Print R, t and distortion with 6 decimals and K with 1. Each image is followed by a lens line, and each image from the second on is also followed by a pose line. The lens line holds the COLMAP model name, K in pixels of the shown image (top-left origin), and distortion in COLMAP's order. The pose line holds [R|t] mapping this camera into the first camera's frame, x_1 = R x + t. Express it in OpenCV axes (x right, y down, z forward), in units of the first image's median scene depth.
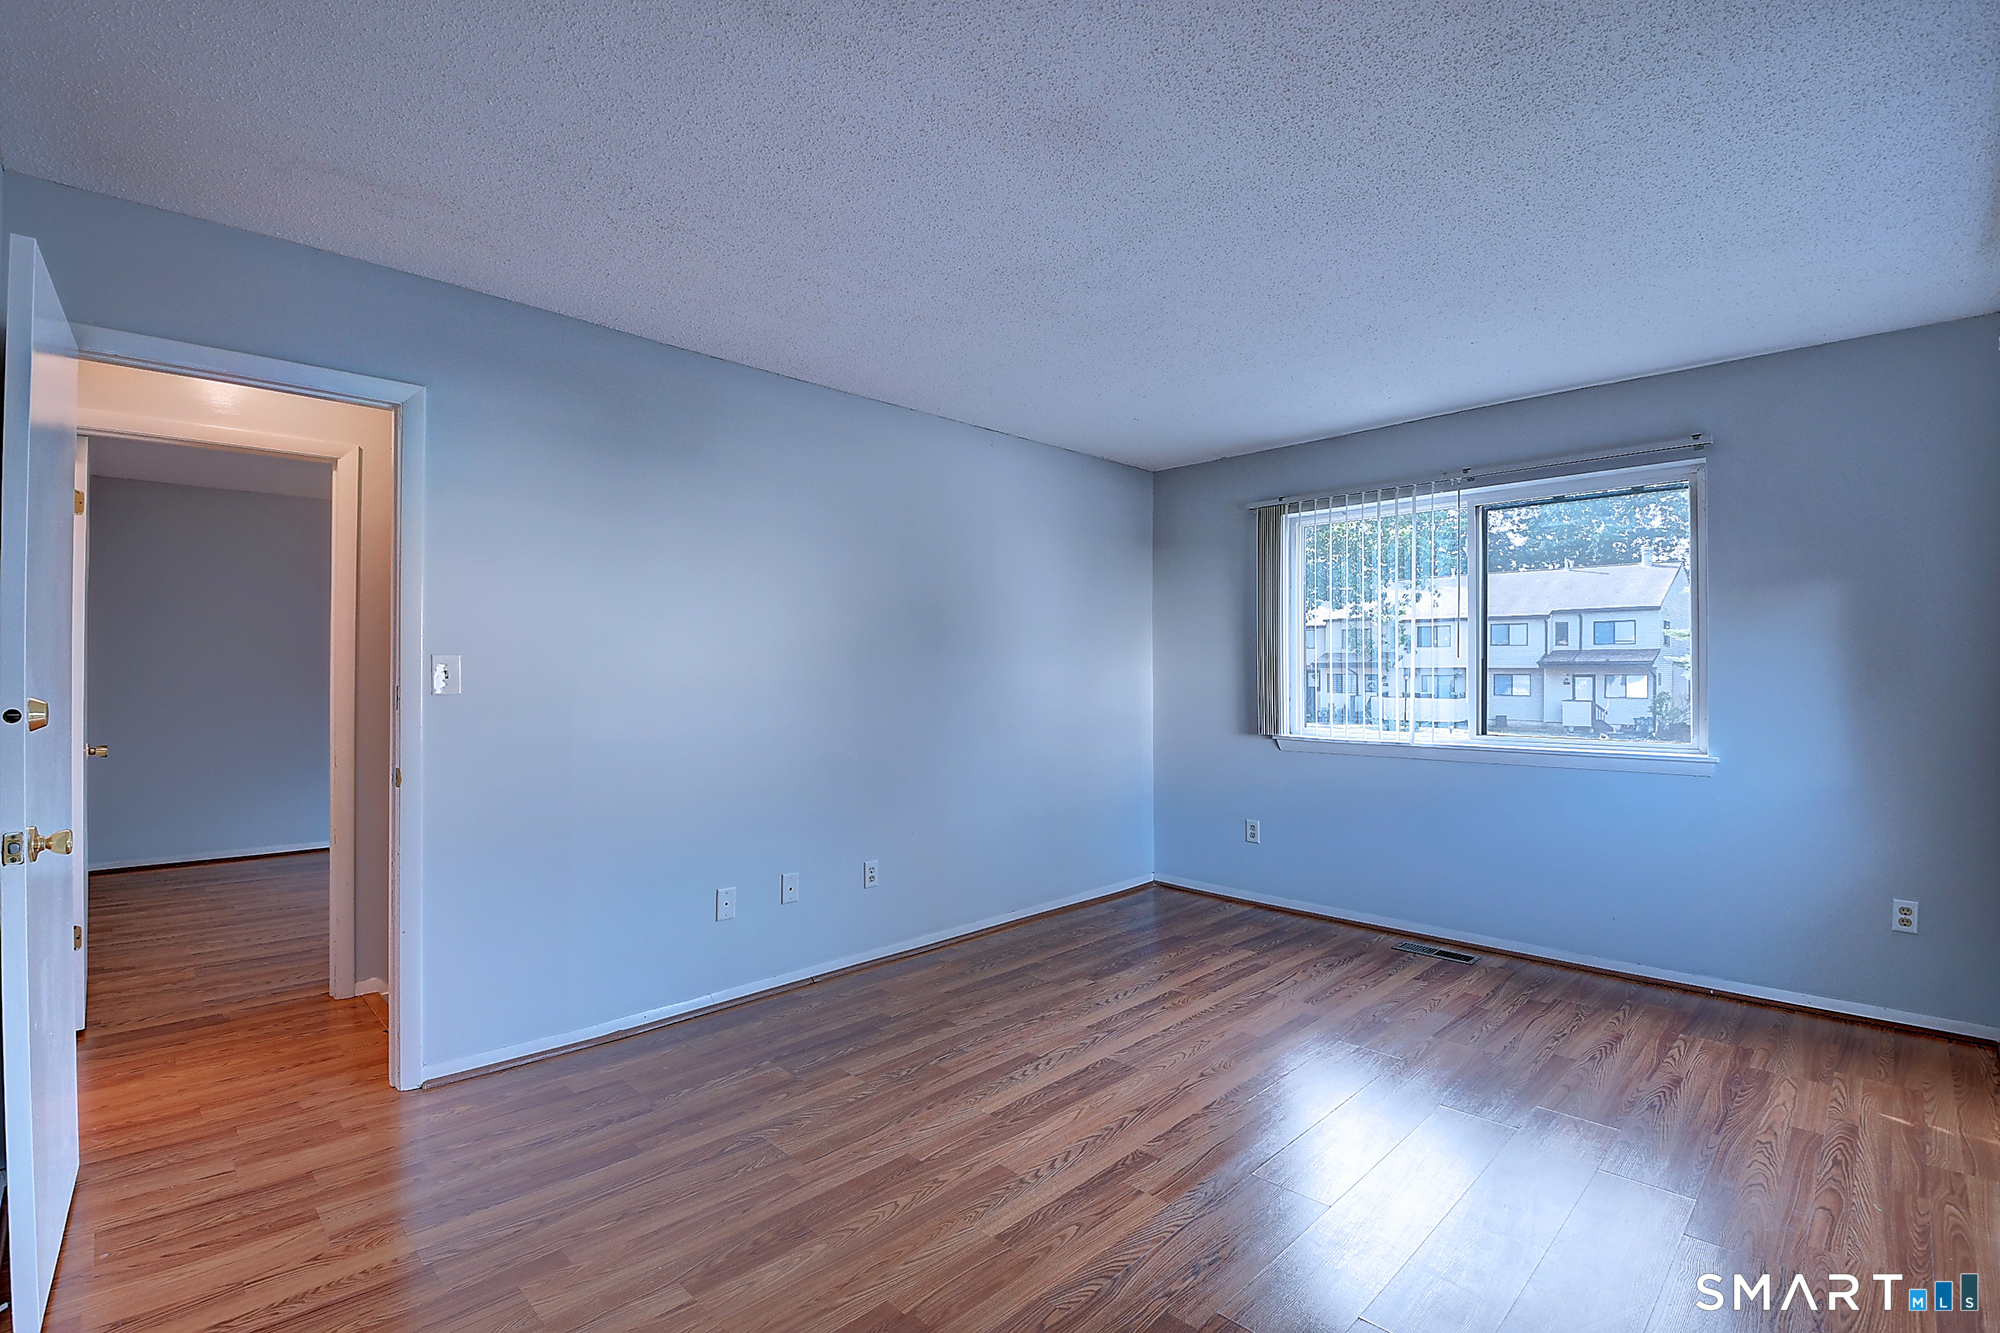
lens RADIAL K [[893.8, 0, 996.1], [0, 893.8, 673.1], [0, 0, 1]] dist [-0.008441, -0.010102]
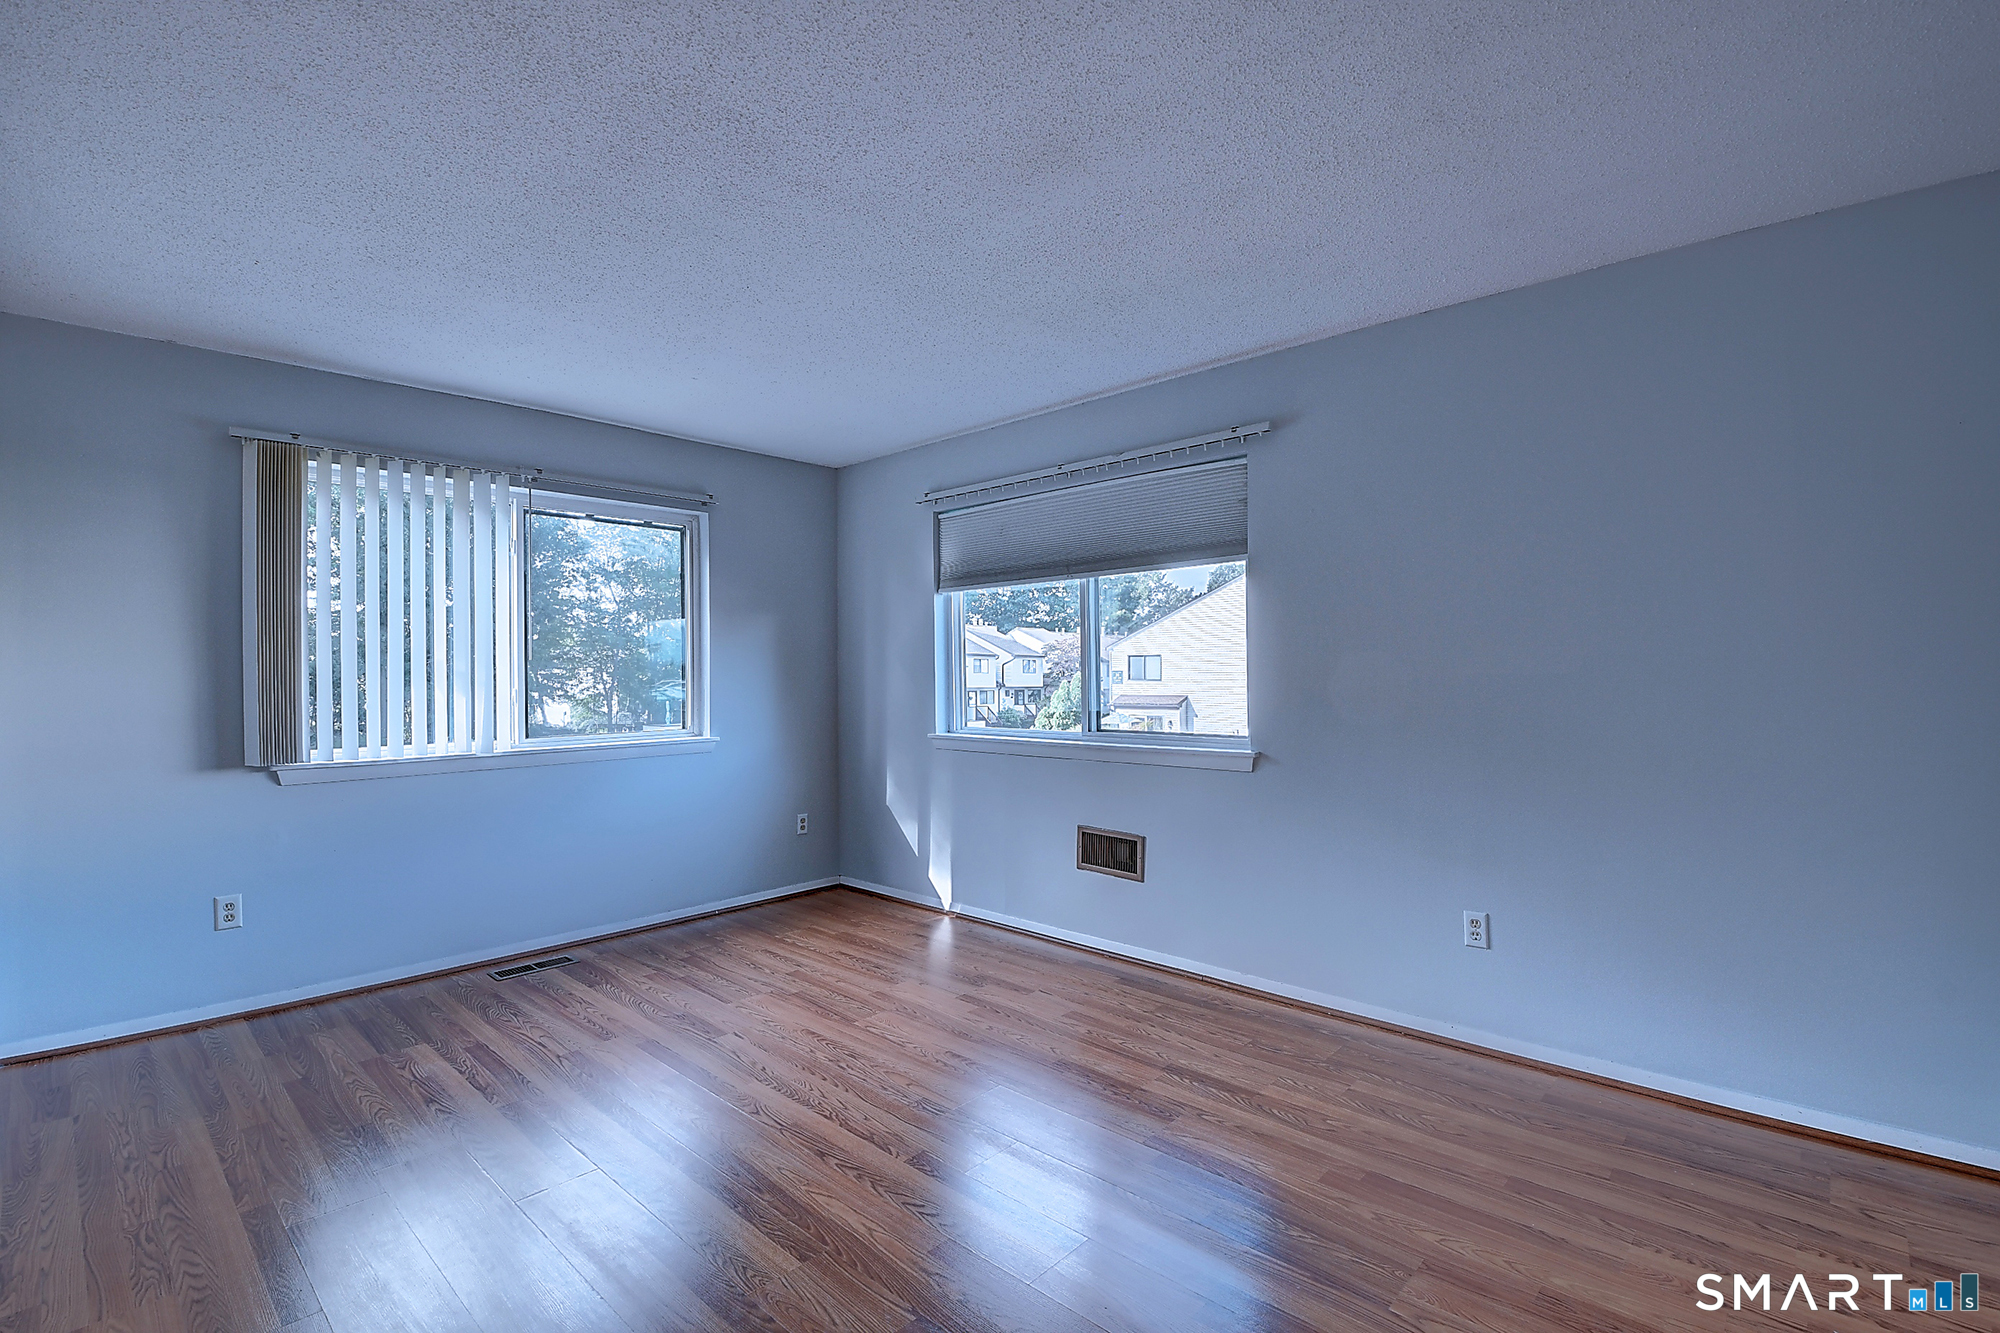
lens RADIAL K [[893.8, 0, 972.4], [0, 893.8, 671.9], [0, 0, 1]] dist [-0.008441, -0.010102]
pose [[-0.021987, 0.000489, 0.999758, -0.600317], [0.005378, 0.999985, -0.000371, -0.001852], [-0.999744, 0.005369, -0.021989, 0.689644]]
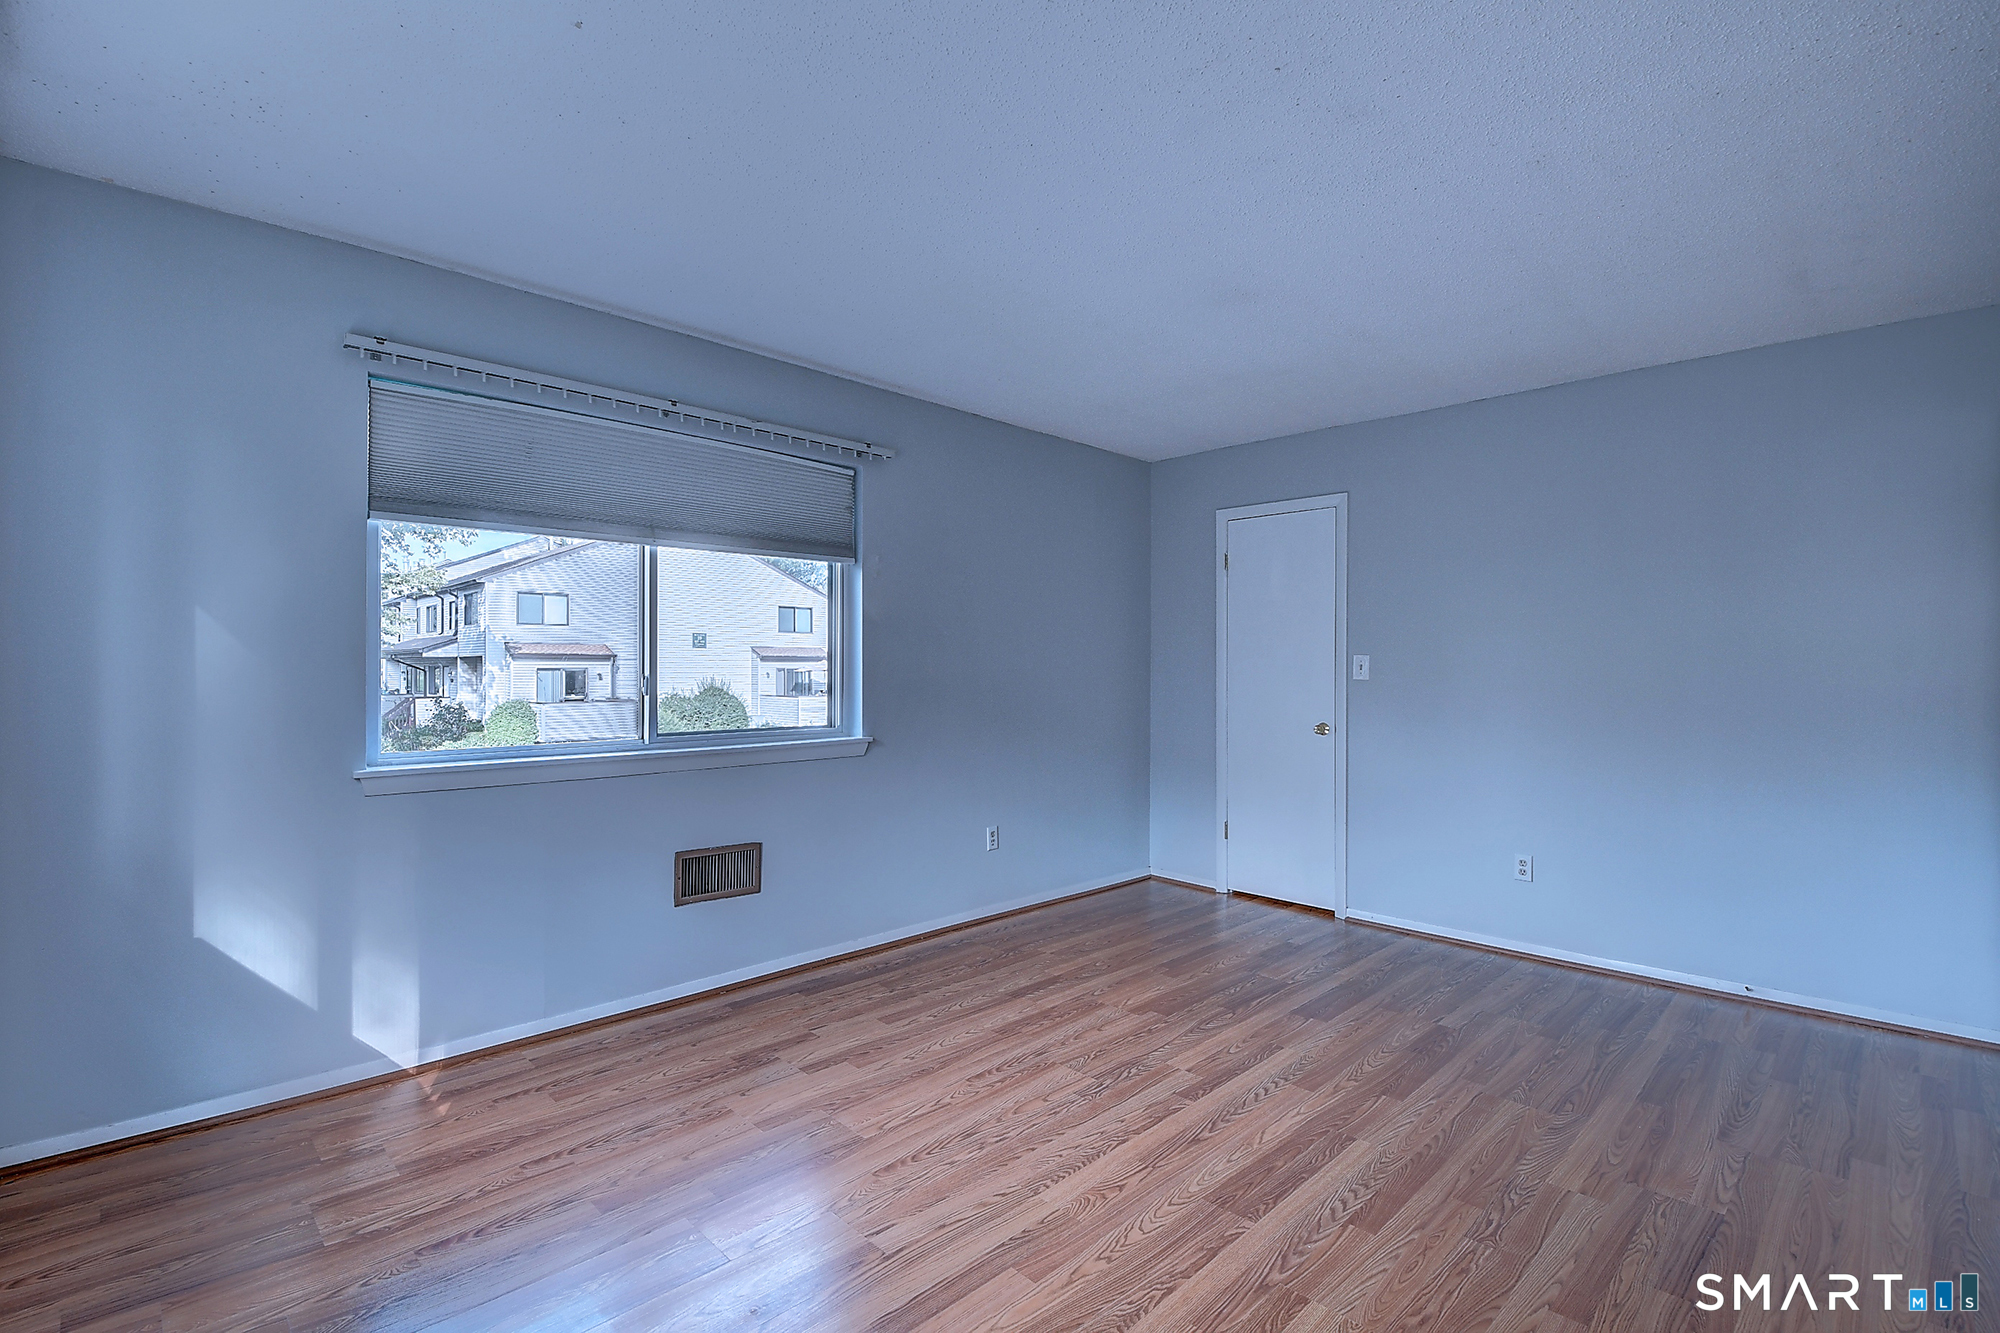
lens RADIAL K [[893.8, 0, 987.7], [0, 893.8, 671.0], [0, 0, 1]] dist [-0.008441, -0.010102]
pose [[-0.999900, -0.005525, 0.013033, 0.293281], [-0.005492, 0.999982, 0.002509, 0.003453], [-0.013047, 0.002437, -0.999912, 1.532529]]
